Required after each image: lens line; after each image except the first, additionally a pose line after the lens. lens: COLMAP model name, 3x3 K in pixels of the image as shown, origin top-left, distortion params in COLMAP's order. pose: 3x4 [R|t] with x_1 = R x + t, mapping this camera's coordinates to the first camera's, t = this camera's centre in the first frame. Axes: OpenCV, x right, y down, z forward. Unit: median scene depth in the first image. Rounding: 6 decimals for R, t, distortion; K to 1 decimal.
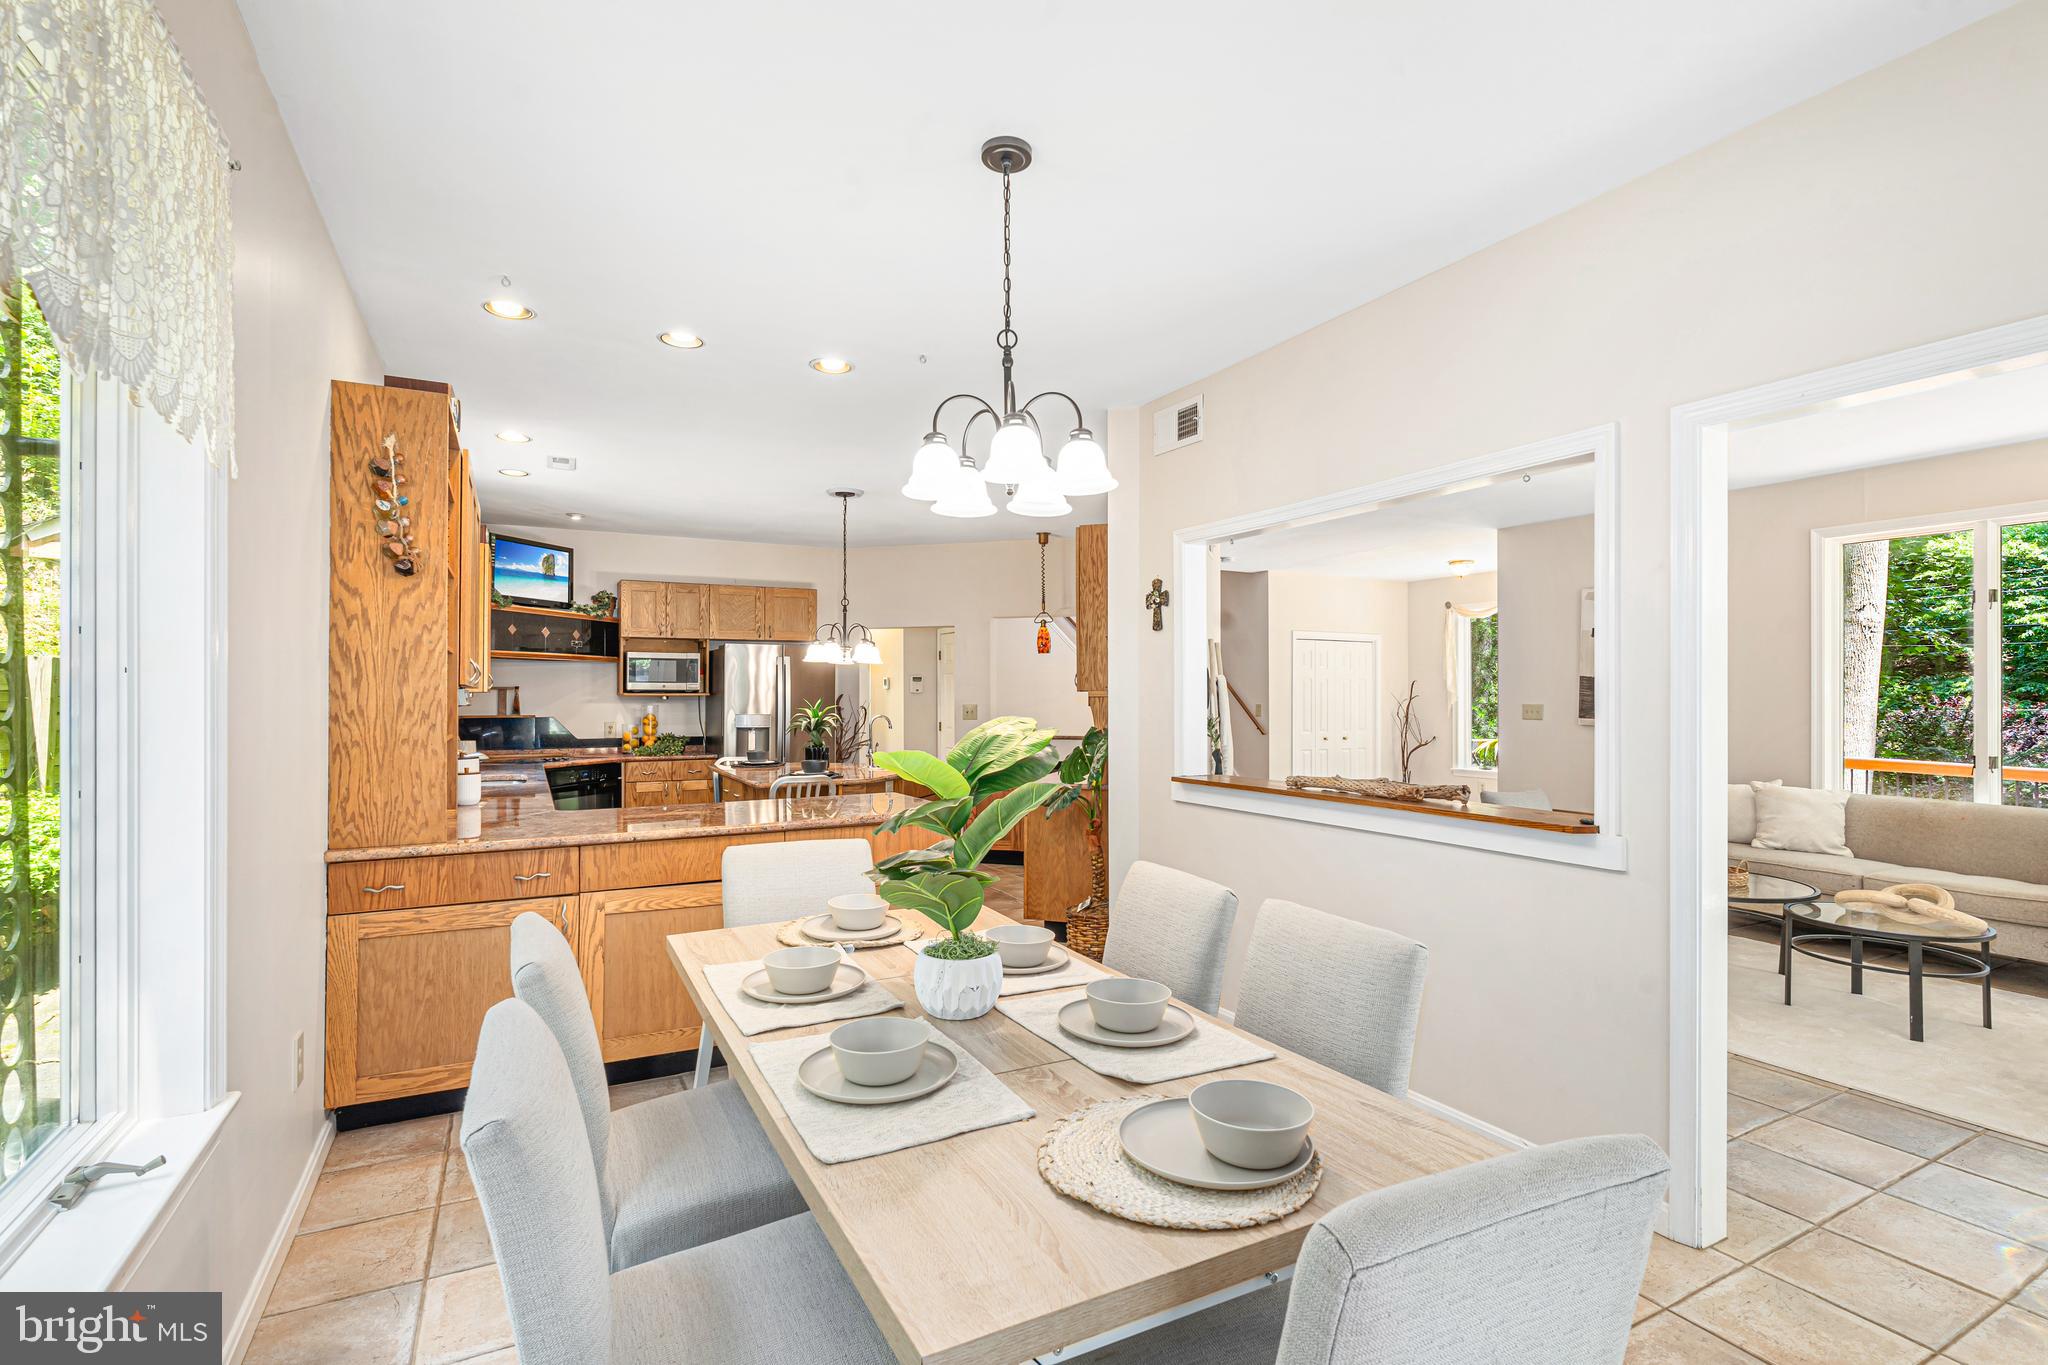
lens RADIAL K [[931.7, 0, 1024.8], [0, 931.7, 692.2], [0, 0, 1]] dist [-0.005022, 0.000991]
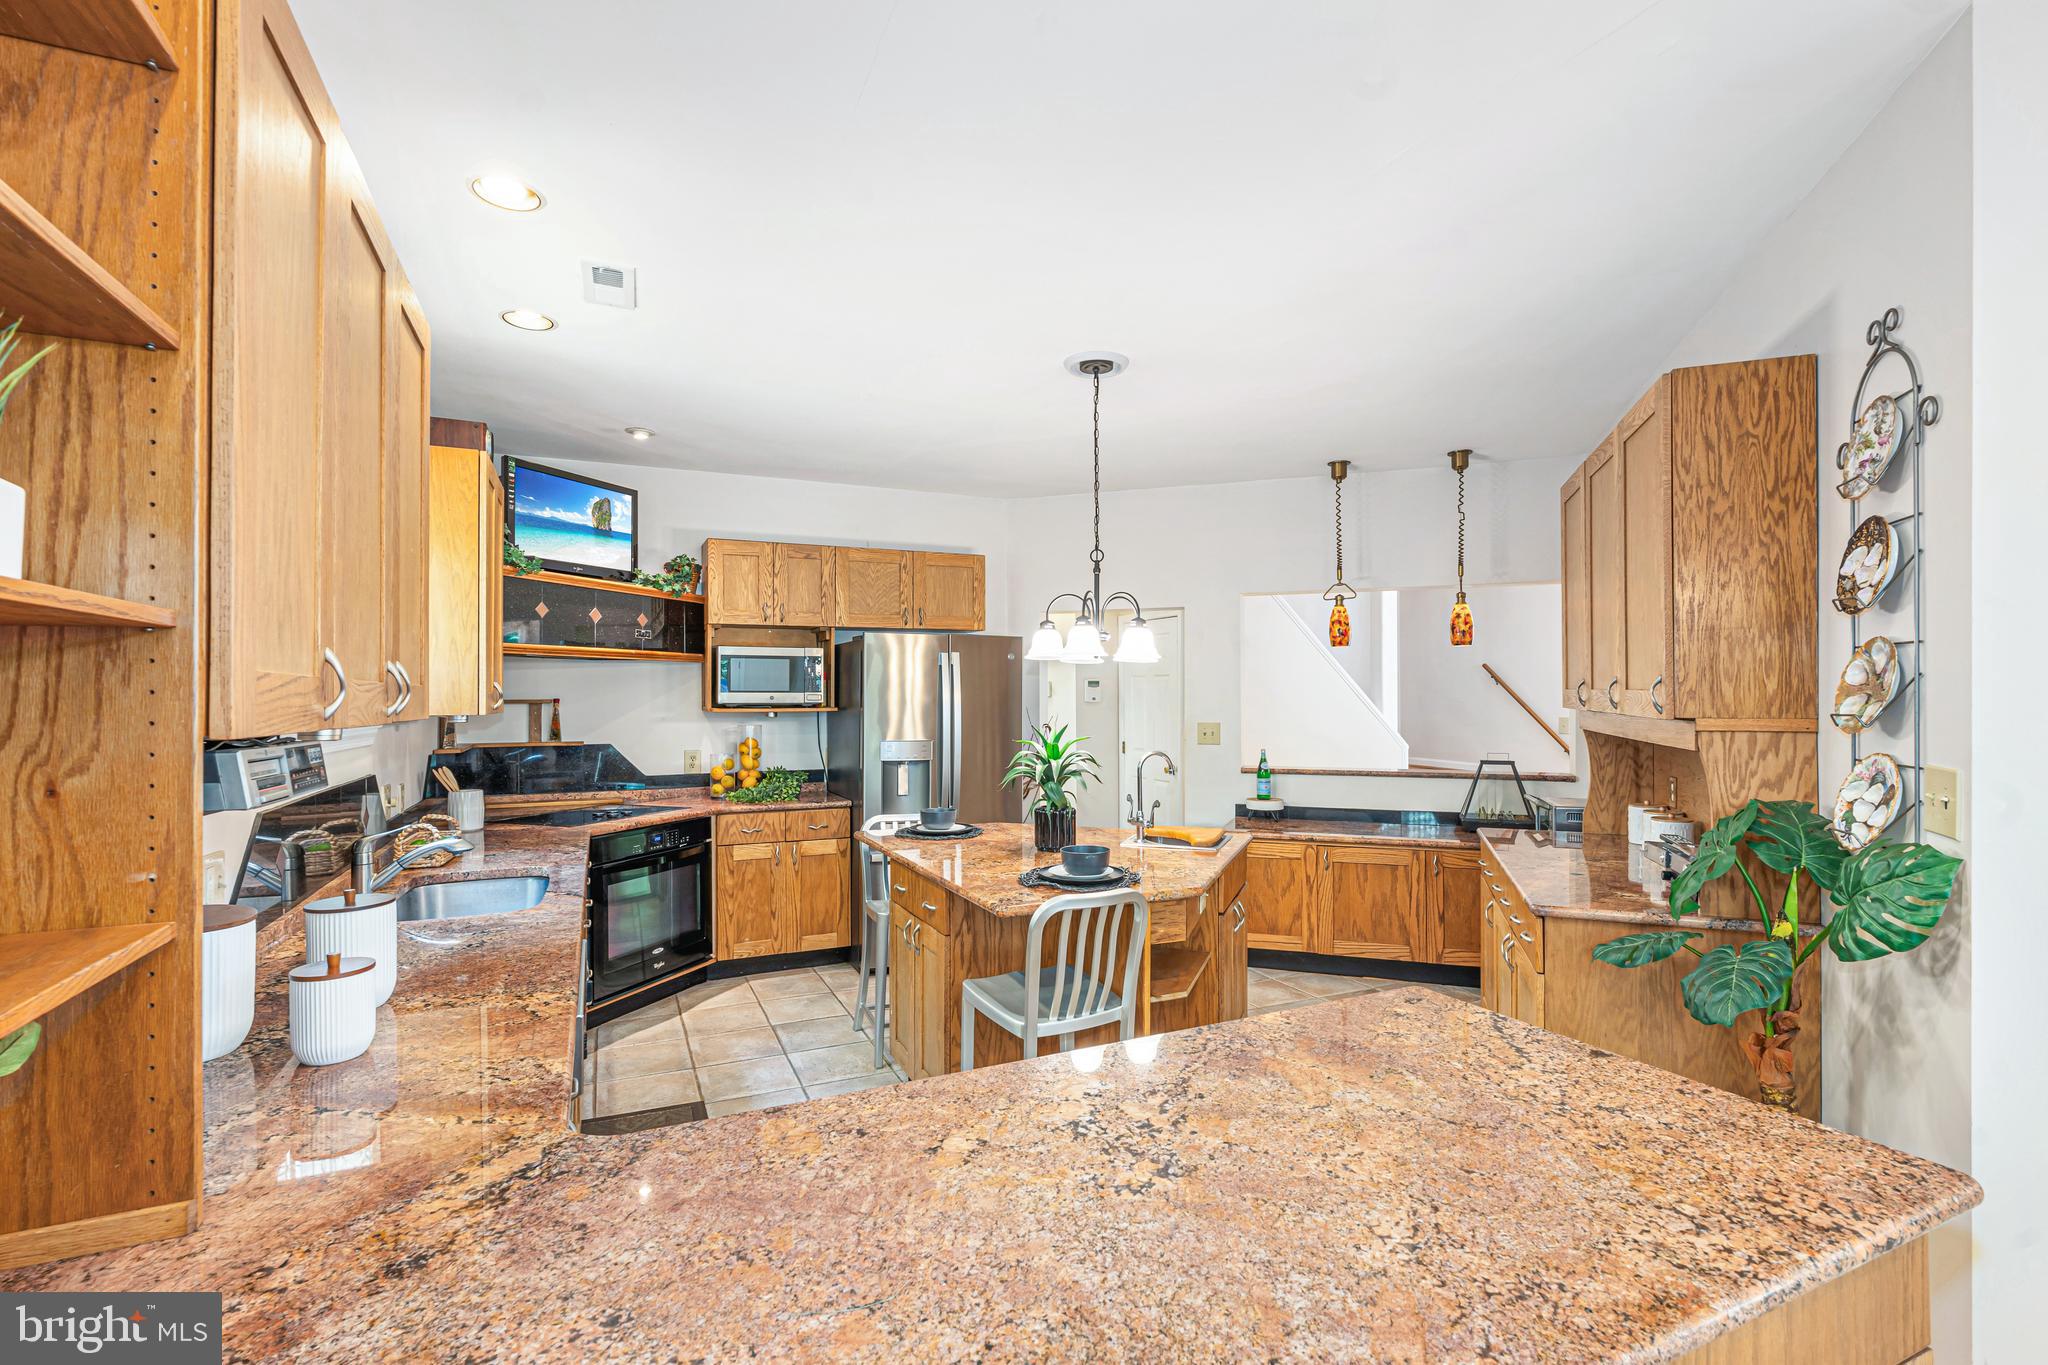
lens RADIAL K [[931.7, 0, 1031.0], [0, 931.7, 696.6], [0, 0, 1]] dist [-0.005022, 0.000991]
pose [[0.998133, -0.001003, -0.061075, -0.162639], [0.001361, 0.999982, 0.005832, -0.010822], [0.061068, -0.005904, 0.998116, 0.348395]]
